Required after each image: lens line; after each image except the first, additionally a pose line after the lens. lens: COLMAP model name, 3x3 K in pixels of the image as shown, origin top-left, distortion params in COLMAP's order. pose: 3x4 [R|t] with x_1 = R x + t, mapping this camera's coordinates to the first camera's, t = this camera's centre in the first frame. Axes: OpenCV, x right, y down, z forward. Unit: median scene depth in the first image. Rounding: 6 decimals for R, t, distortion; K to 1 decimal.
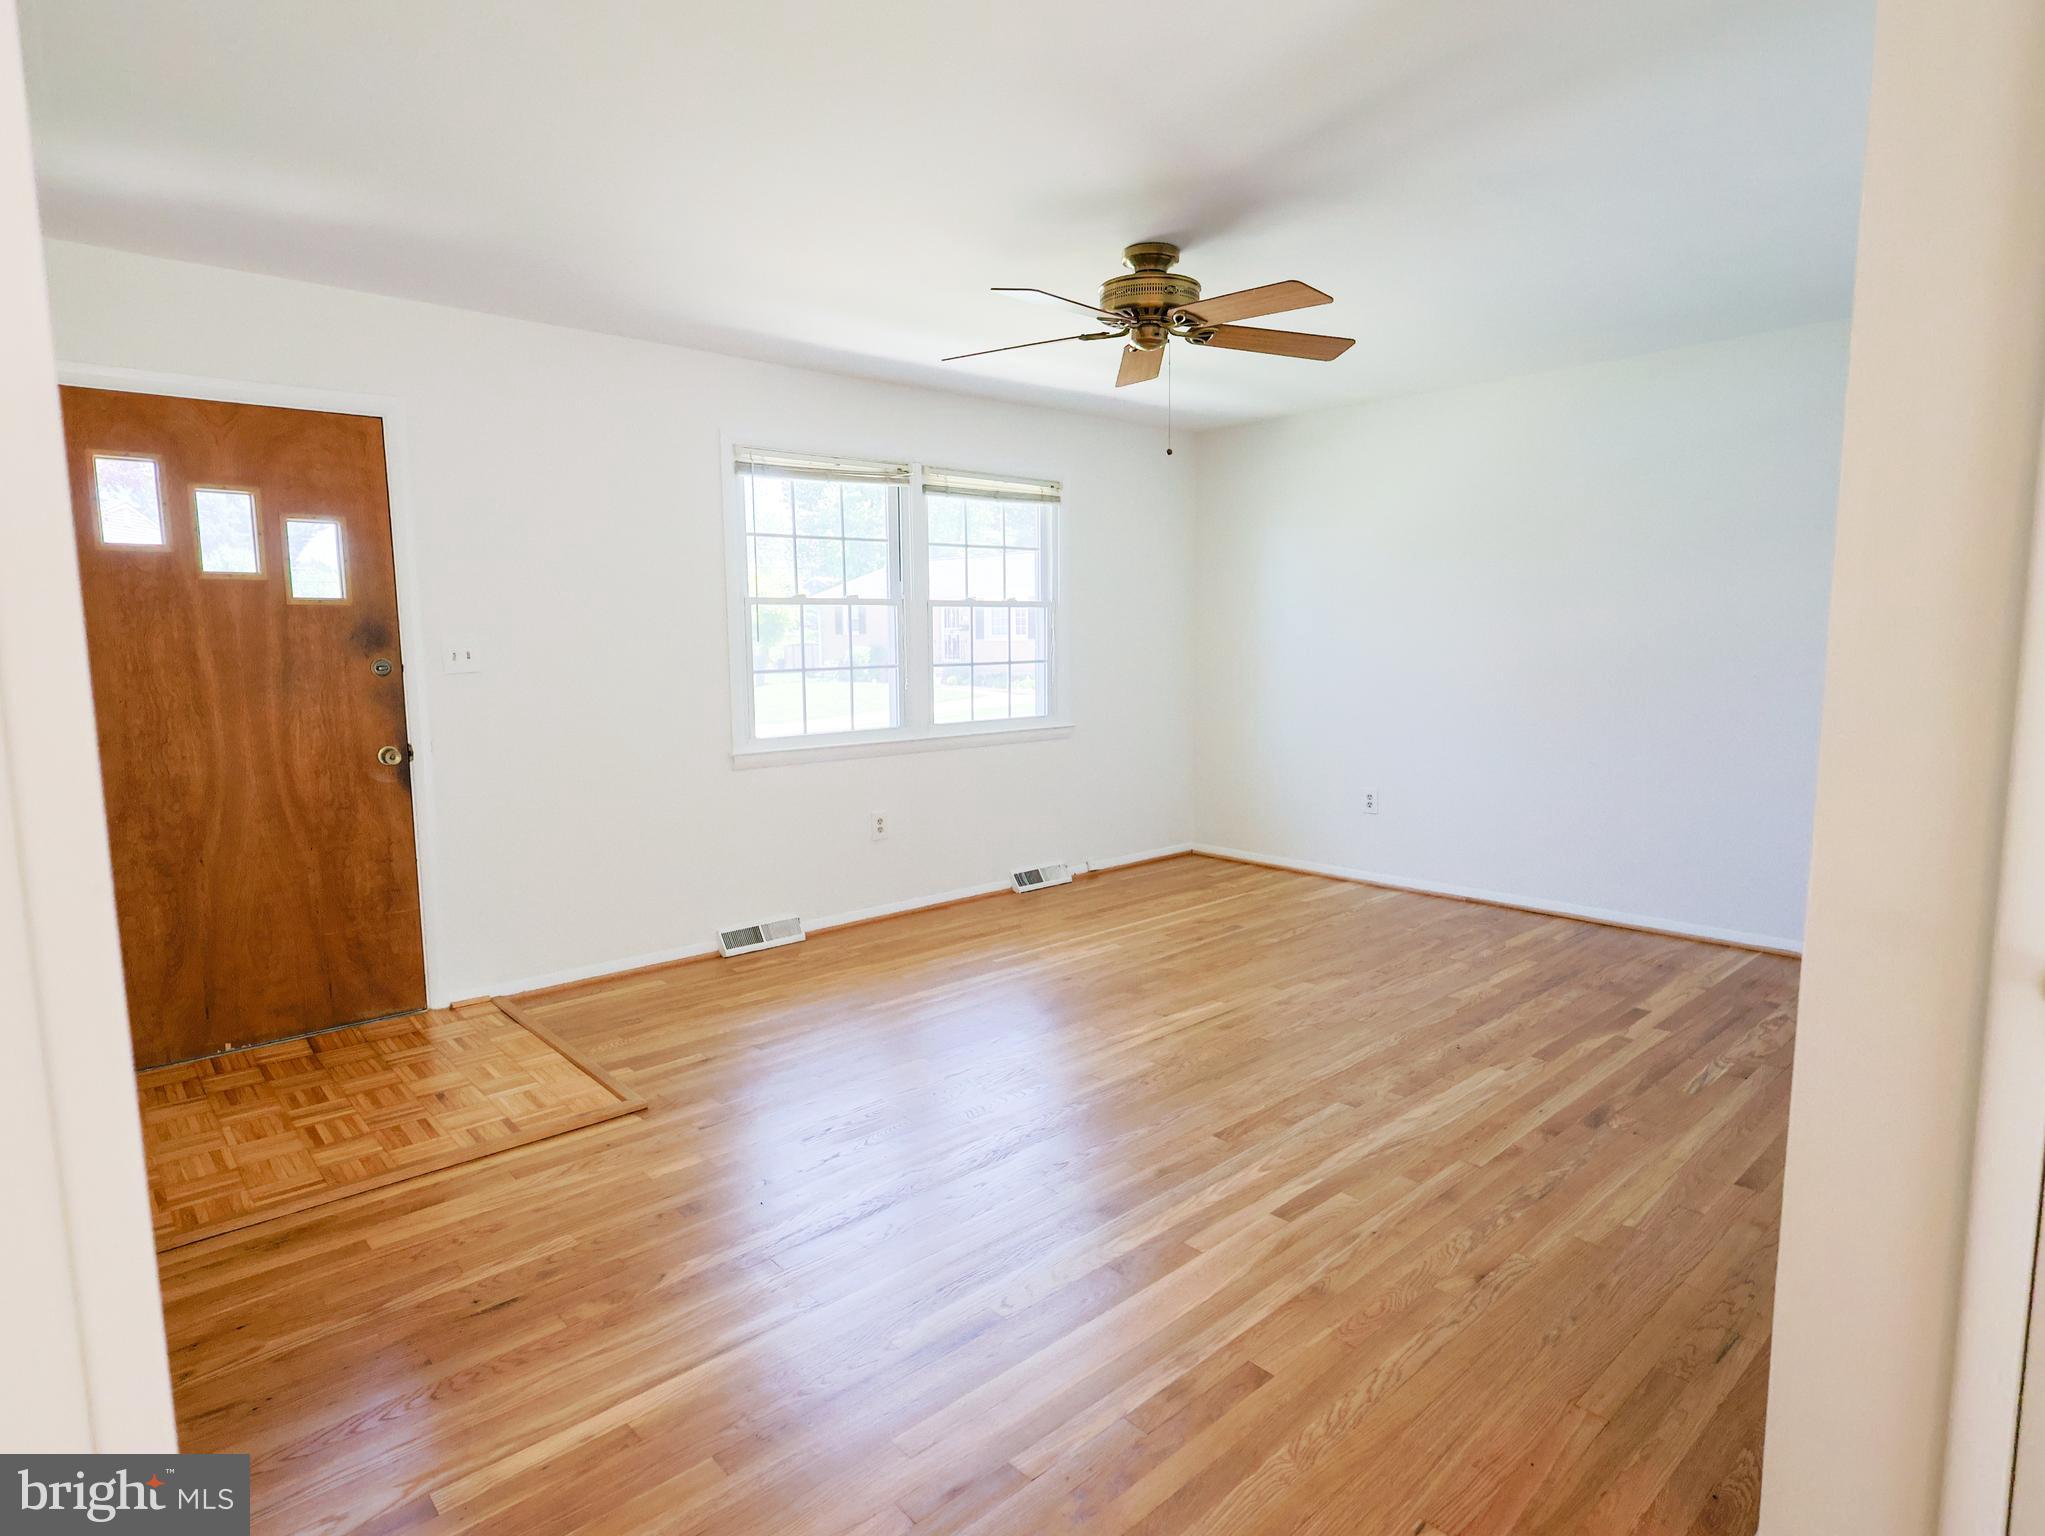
lens RADIAL K [[1127.5, 0, 1011.3], [0, 1127.5, 770.2], [0, 0, 1]] dist [0.002313, 0.000008]
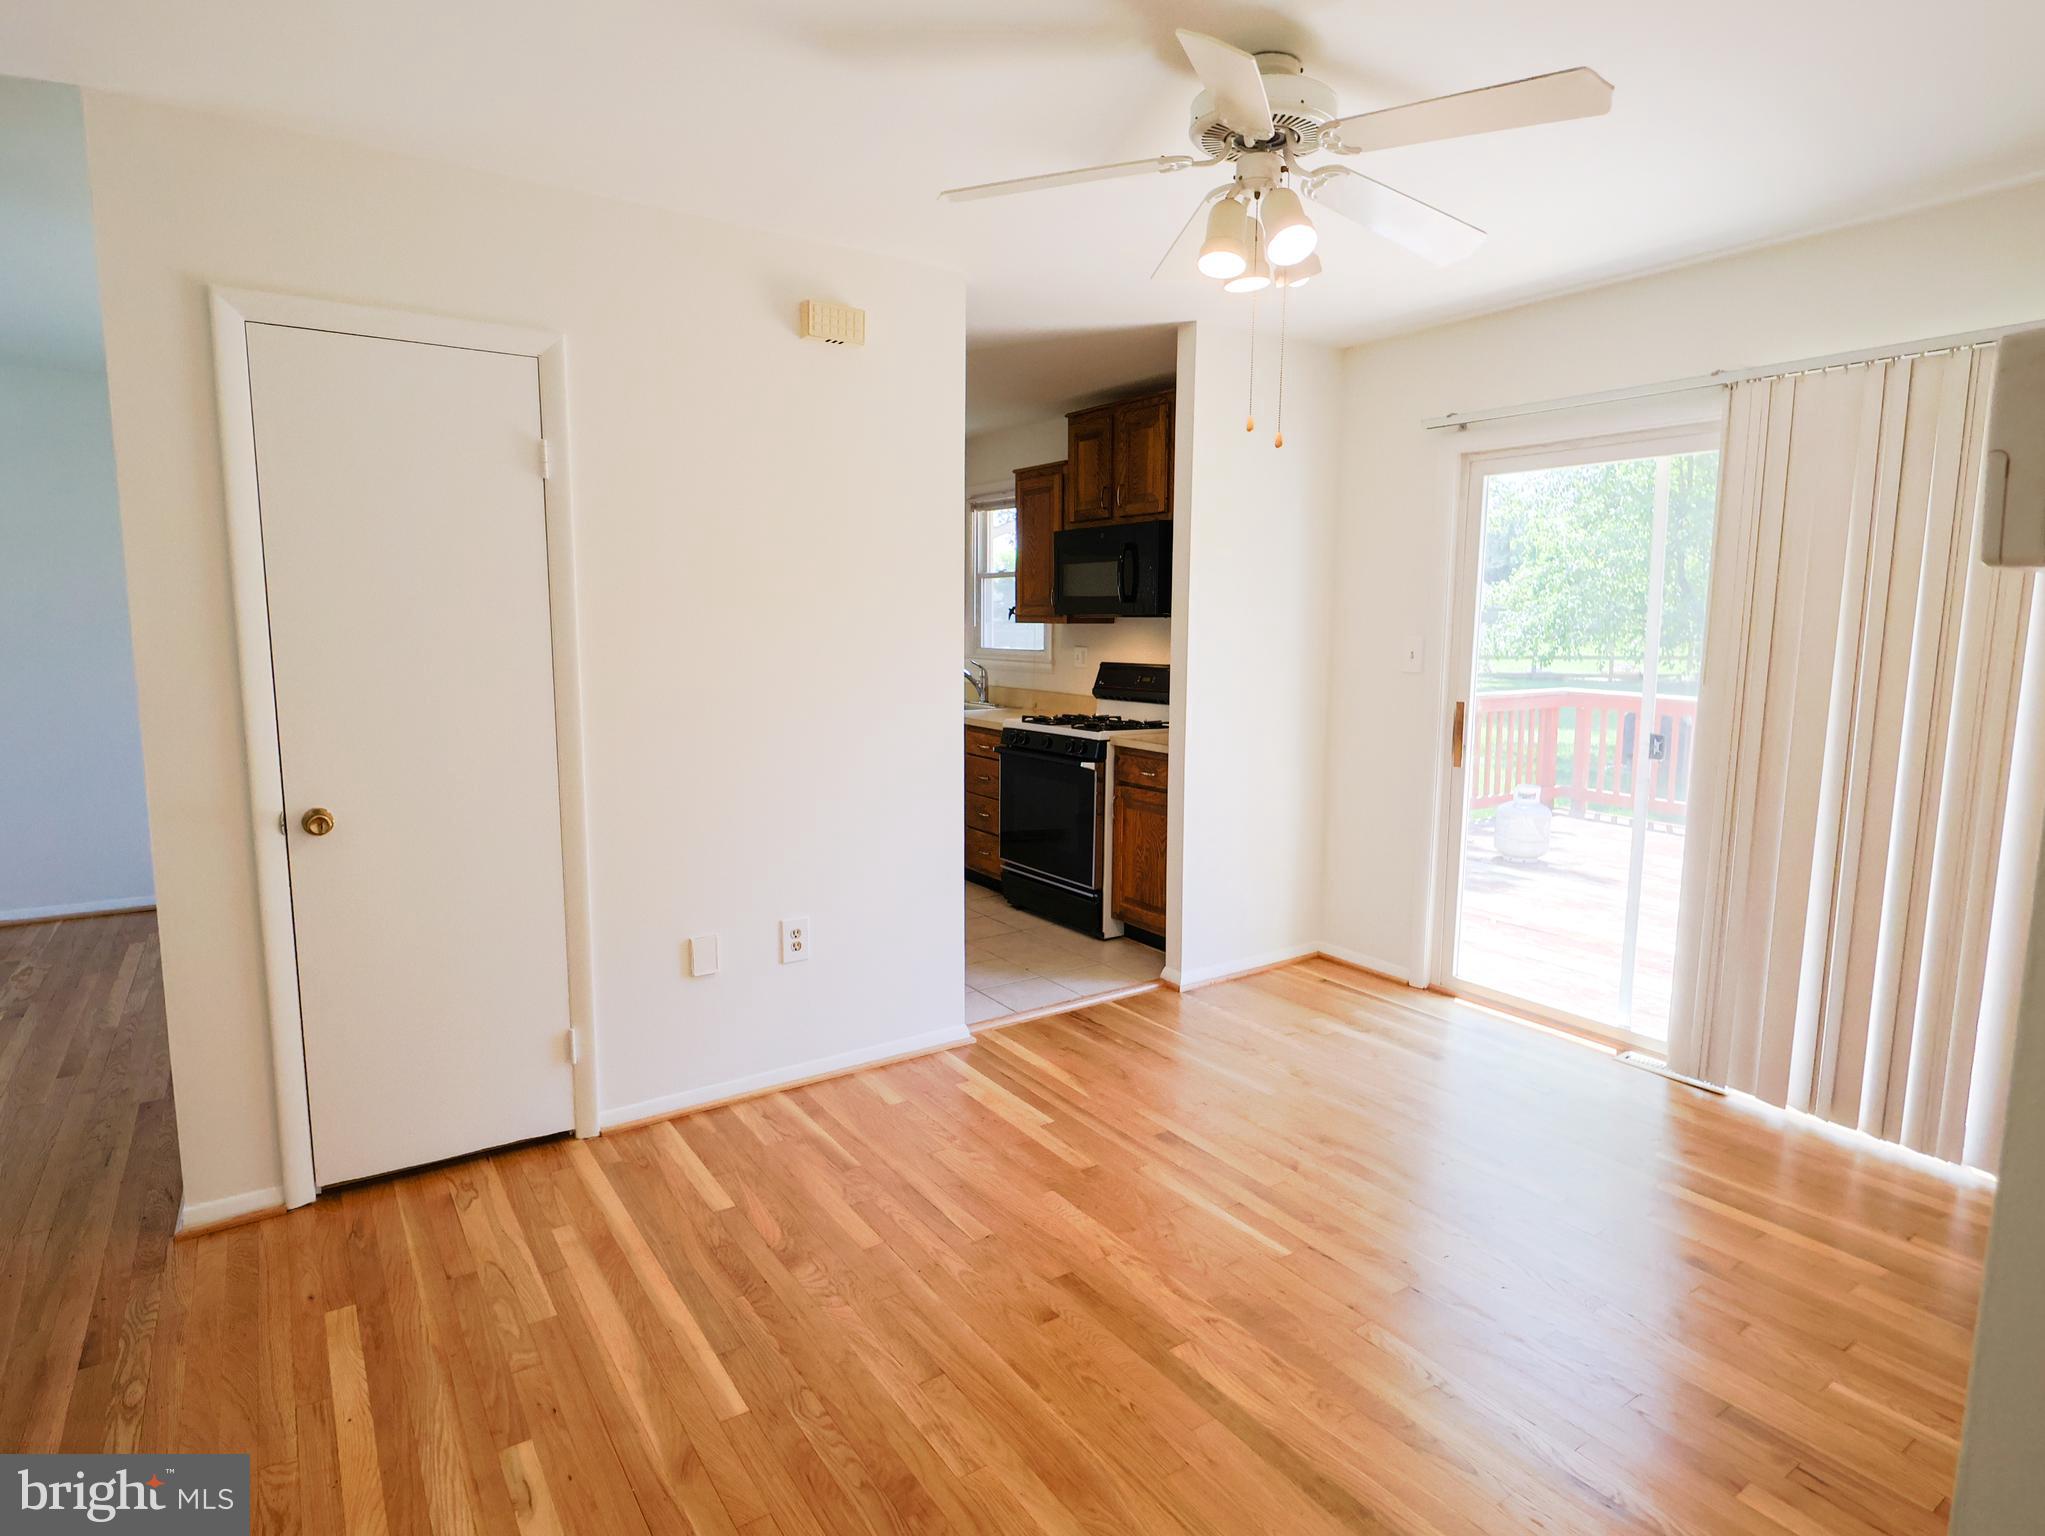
lens RADIAL K [[1127.5, 0, 1011.3], [0, 1127.5, 770.2], [0, 0, 1]] dist [0.002313, 0.000008]
pose [[0.148447, -0.118759, 0.981764, -0.211156], [0.110729, 0.988516, 0.102833, 0.005951], [-0.982702, 0.093445, 0.159892, -0.151531]]
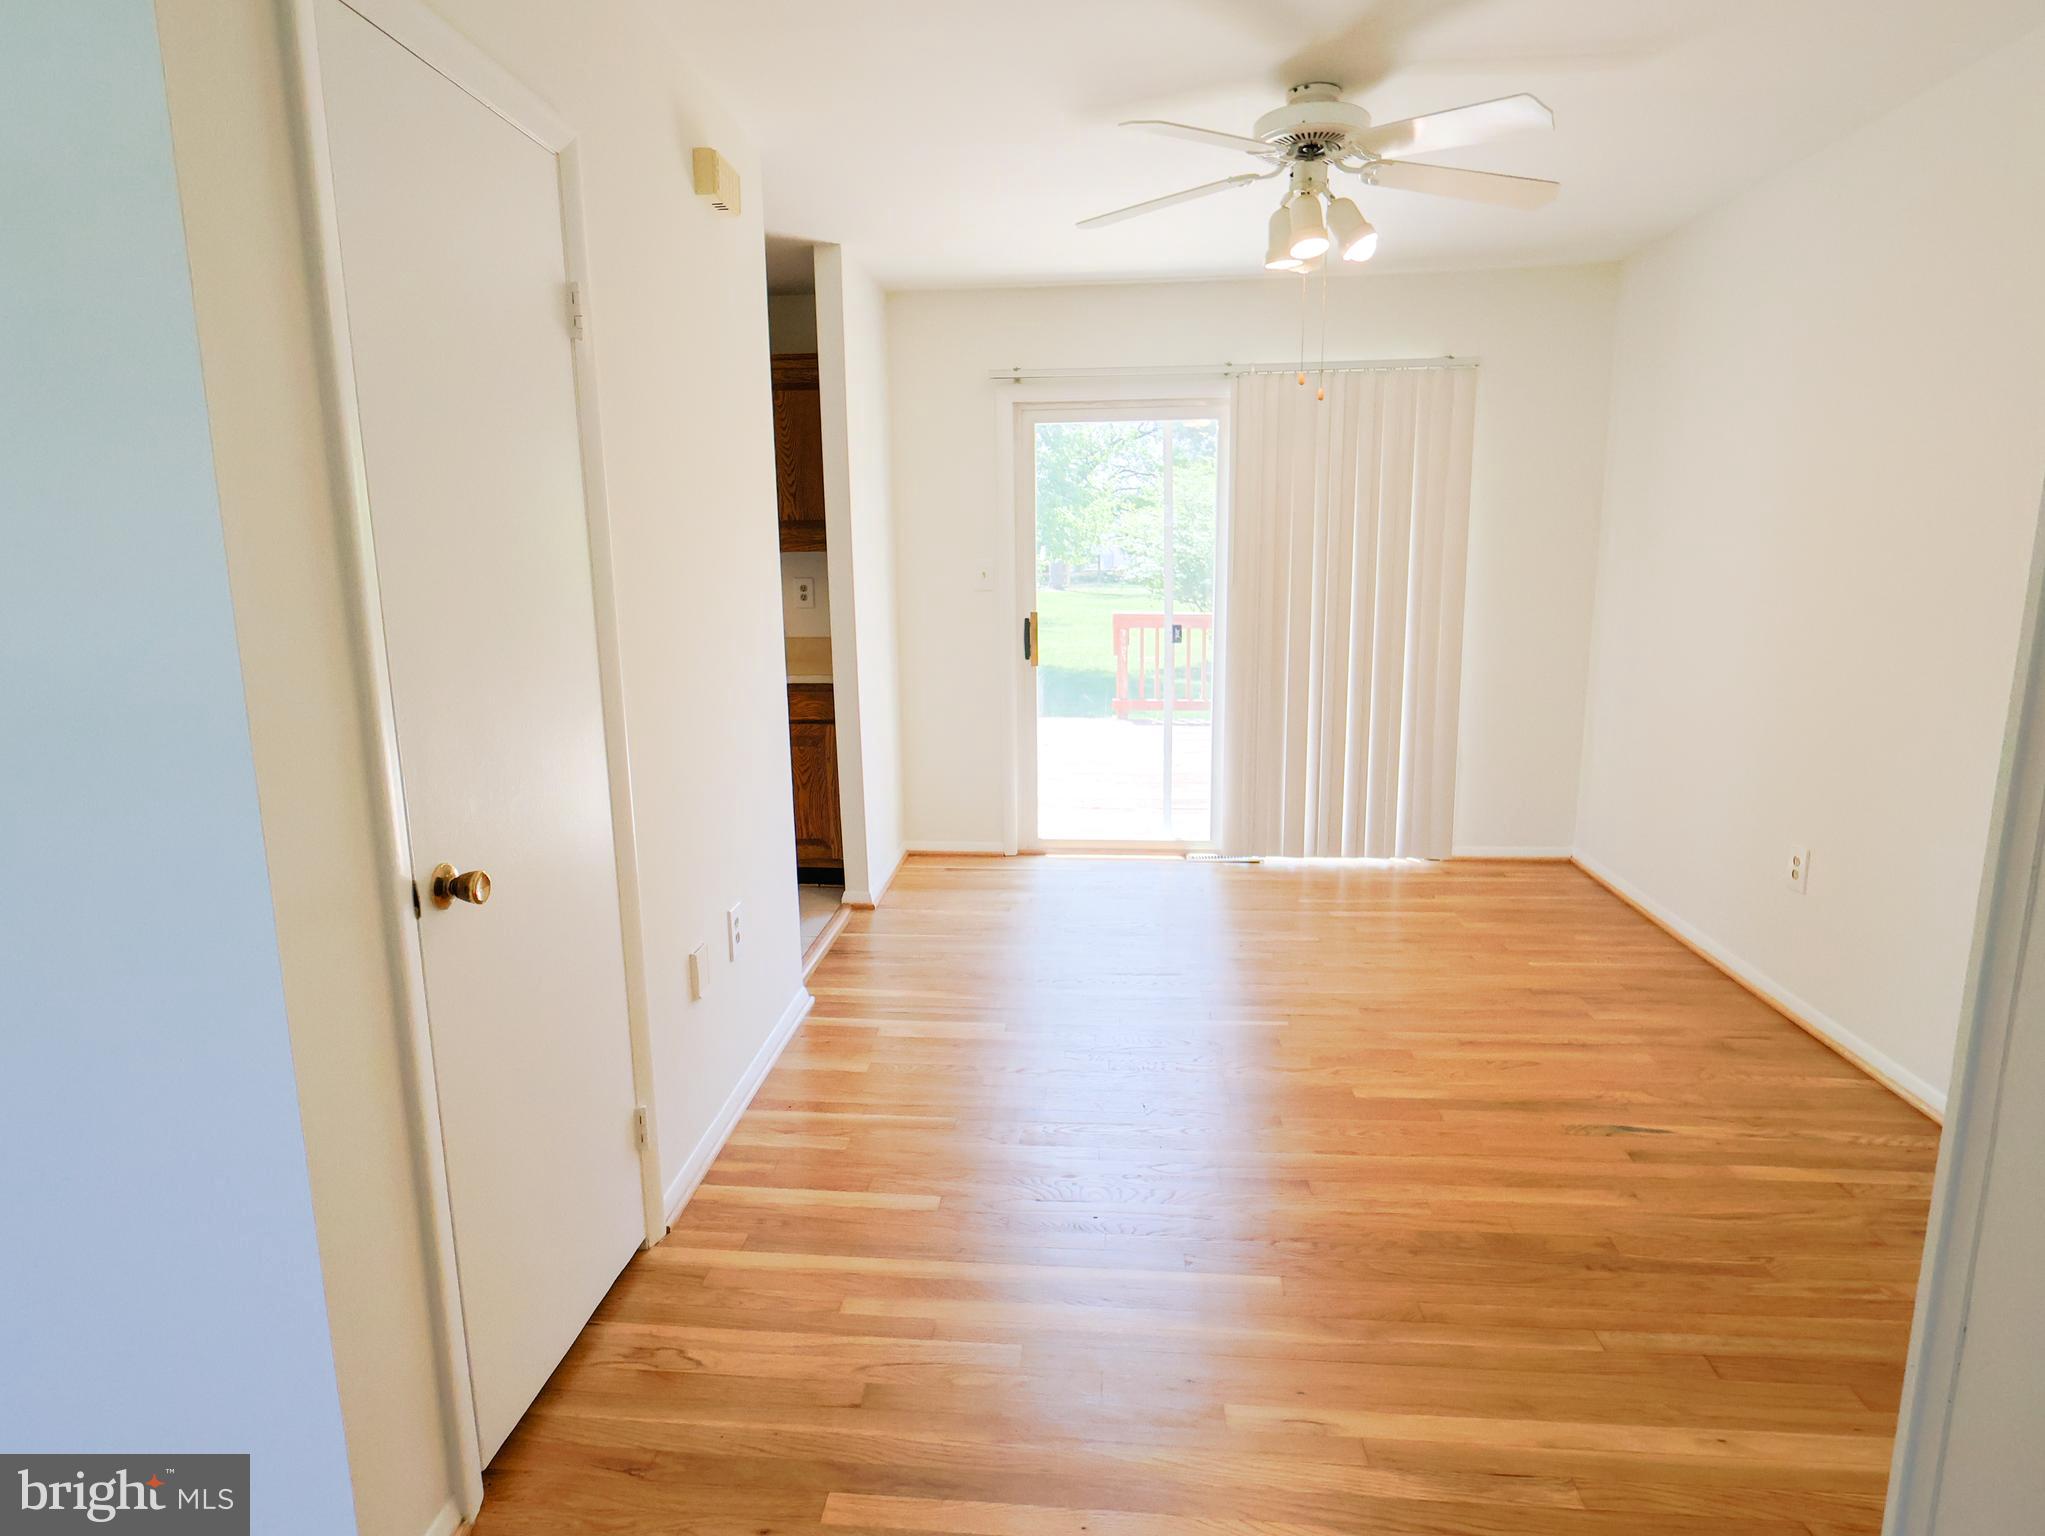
lens RADIAL K [[1127.5, 0, 1011.3], [0, 1127.5, 770.2], [0, 0, 1]] dist [0.002313, 0.000008]
pose [[-0.679126, -0.116965, 0.724642, -0.078828], [0.110096, 0.959823, 0.258106, -0.045585], [-0.725718, 0.255067, -0.638964, 0.321581]]
